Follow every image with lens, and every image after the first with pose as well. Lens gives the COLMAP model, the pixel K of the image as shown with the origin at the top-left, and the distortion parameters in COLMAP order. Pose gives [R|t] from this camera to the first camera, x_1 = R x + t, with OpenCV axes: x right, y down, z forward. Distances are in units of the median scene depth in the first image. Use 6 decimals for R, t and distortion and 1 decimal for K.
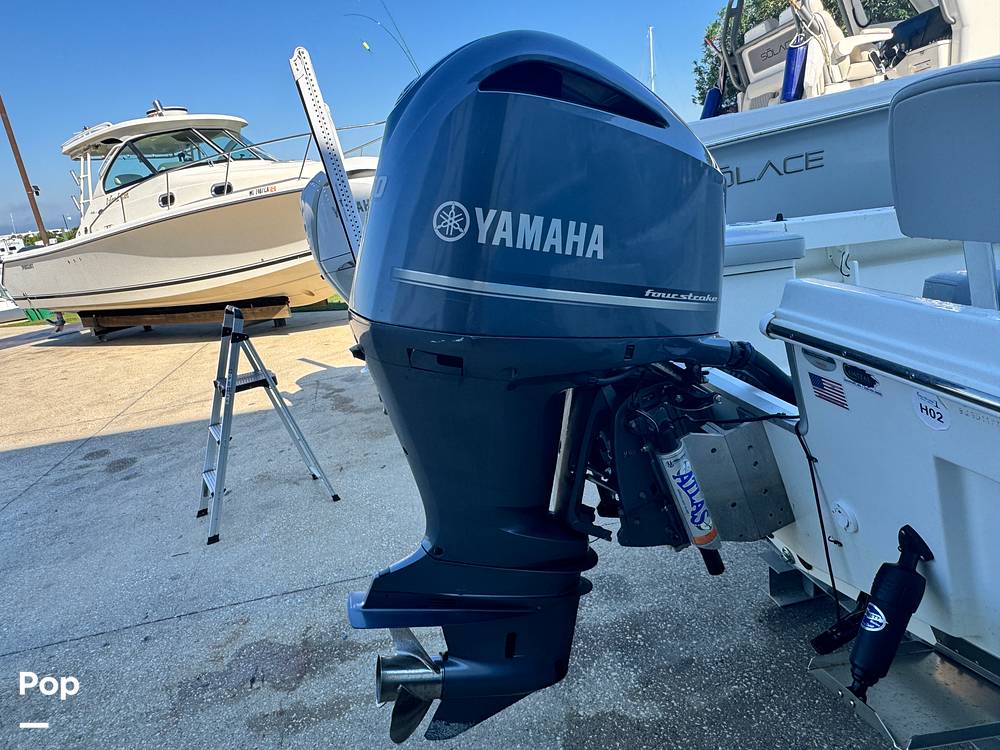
lens RADIAL K [[687.8, 0, 492.8], [0, 687.8, 382.1], [0, 0, 1]] dist [-0.001144, -0.000803]
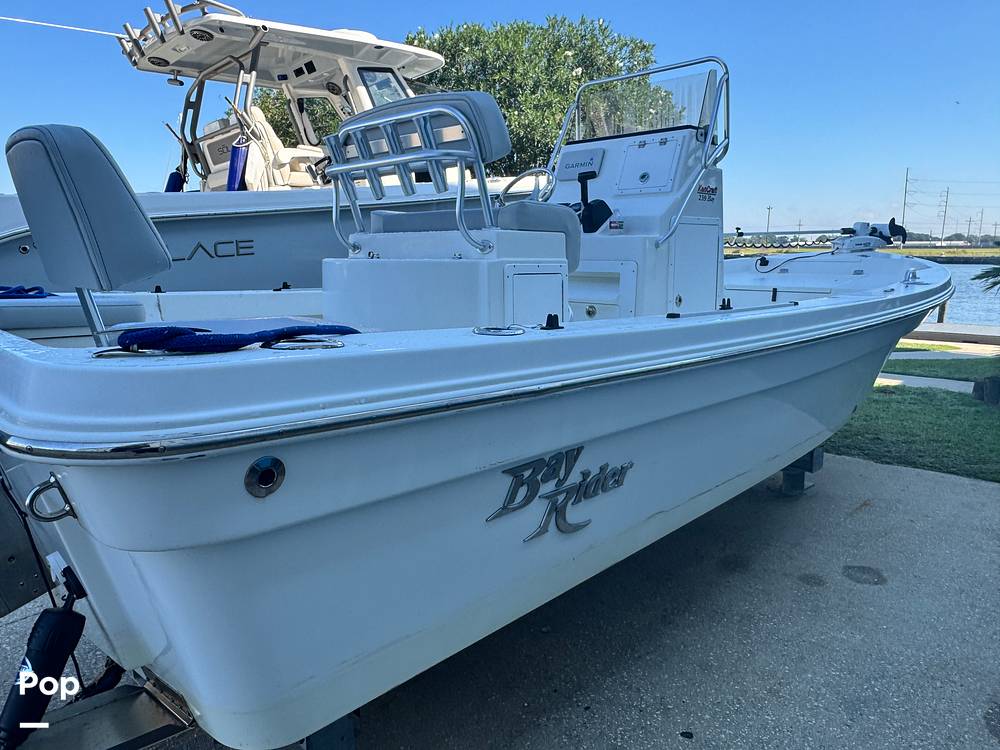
lens RADIAL K [[687.8, 0, 495.4], [0, 687.8, 371.1], [0, 0, 1]] dist [-0.001144, -0.000803]
pose [[0.801804, 0.018528, 0.597300, 0.337948], [0.067603, 0.990291, -0.121467, 0.061366], [-0.593751, 0.137771, 0.792766, -0.141312]]
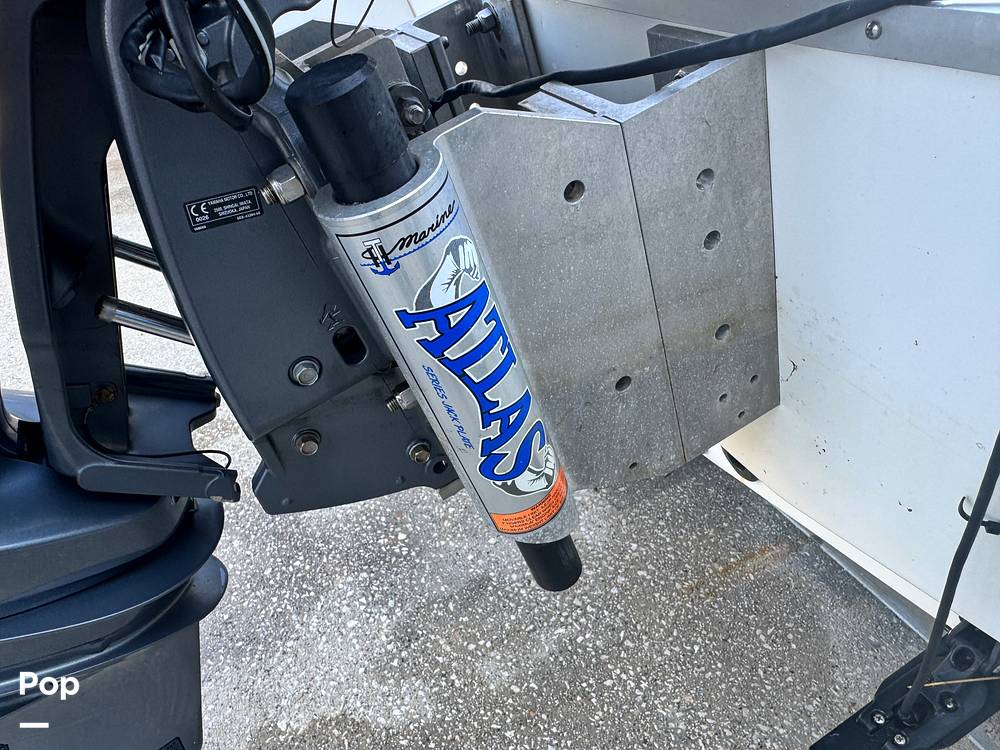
lens RADIAL K [[687.8, 0, 473.8], [0, 687.8, 376.8], [0, 0, 1]] dist [-0.001144, -0.000803]
pose [[0.967815, -0.080912, 0.238300, 0.205697], [-0.000647, 0.946103, 0.323866, 0.076242], [-0.251661, -0.313597, 0.915600, 0.703075]]
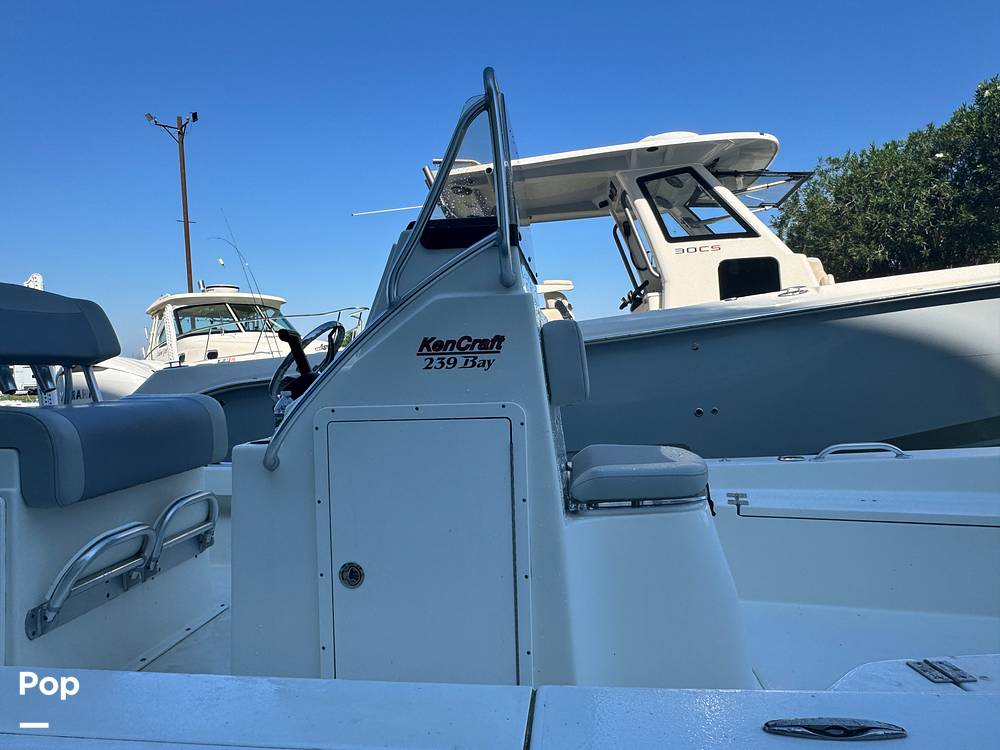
lens RADIAL K [[687.8, 0, 500.7], [0, 687.8, 372.8], [0, 0, 1]] dist [-0.001144, -0.000803]
pose [[0.950170, 0.102113, -0.294534, 2.173797], [-0.170053, 0.961651, -0.215194, -0.394570], [0.261265, 0.254557, 0.931097, 0.144850]]
